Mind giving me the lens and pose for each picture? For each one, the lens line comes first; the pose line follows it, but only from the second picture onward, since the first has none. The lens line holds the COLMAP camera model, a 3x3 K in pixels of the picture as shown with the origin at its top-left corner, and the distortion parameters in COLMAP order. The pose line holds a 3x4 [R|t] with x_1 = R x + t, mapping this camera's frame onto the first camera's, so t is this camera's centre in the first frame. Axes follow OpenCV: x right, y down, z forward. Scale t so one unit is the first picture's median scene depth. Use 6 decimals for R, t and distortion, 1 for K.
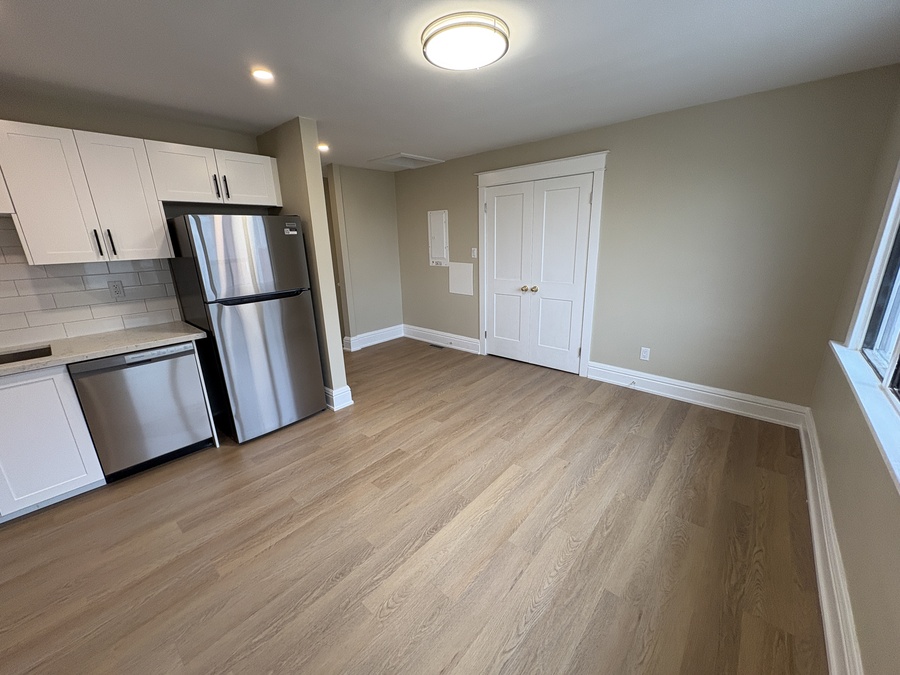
lens RADIAL K [[356.9, 0, 449.9], [0, 356.9, 338.4], [0, 0, 1]] dist [0.000183, 0.000072]
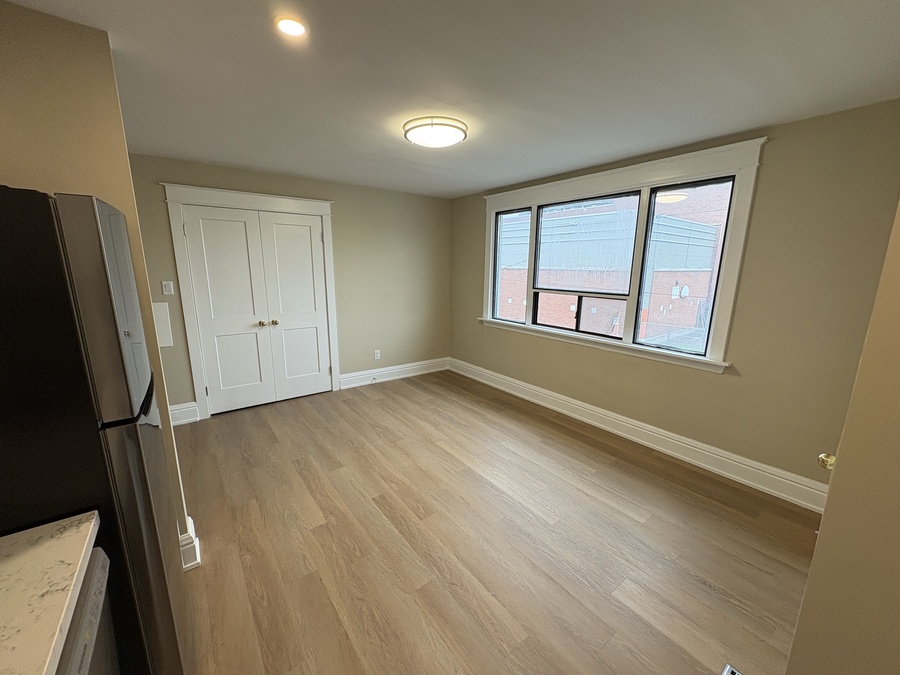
lens RADIAL K [[356.9, 0, 449.7], [0, 356.9, 340.1], [0, 0, 1]] dist [0.000183, 0.000072]
pose [[0.203431, -0.173160, 0.963655, -0.838725], [0.252422, 0.960240, 0.119259, -0.123520], [-0.945991, 0.218987, 0.239052, 0.475792]]
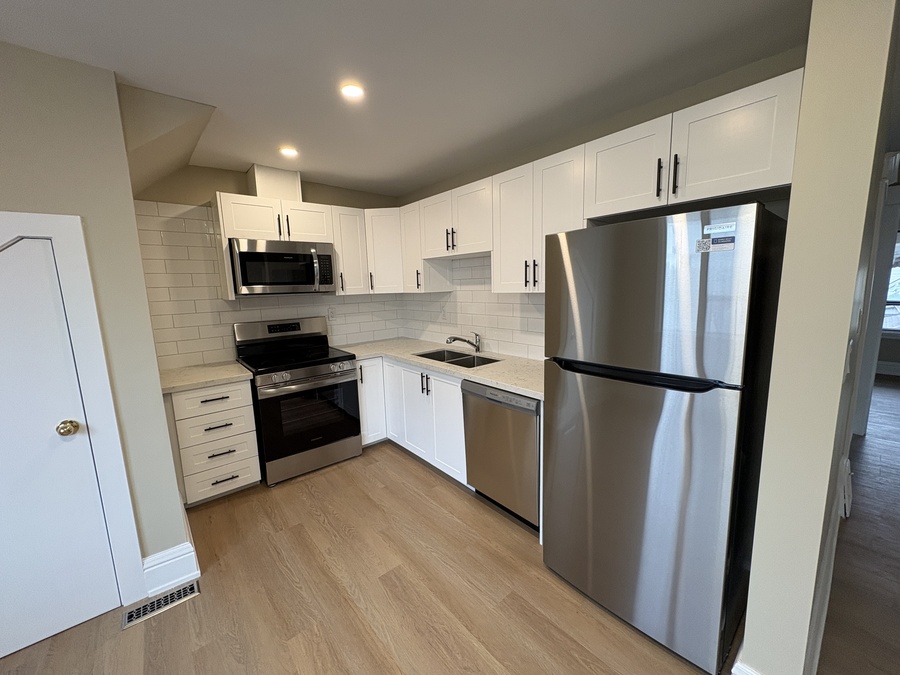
lens RADIAL K [[356.9, 0, 450.2], [0, 356.9, 339.5], [0, 0, 1]] dist [0.000183, 0.000072]
pose [[-0.148600, 0.182748, -0.971865, 0.021393], [-0.235238, 0.948033, 0.214235, -0.207147], [0.960511, 0.260455, -0.097888, 0.756708]]
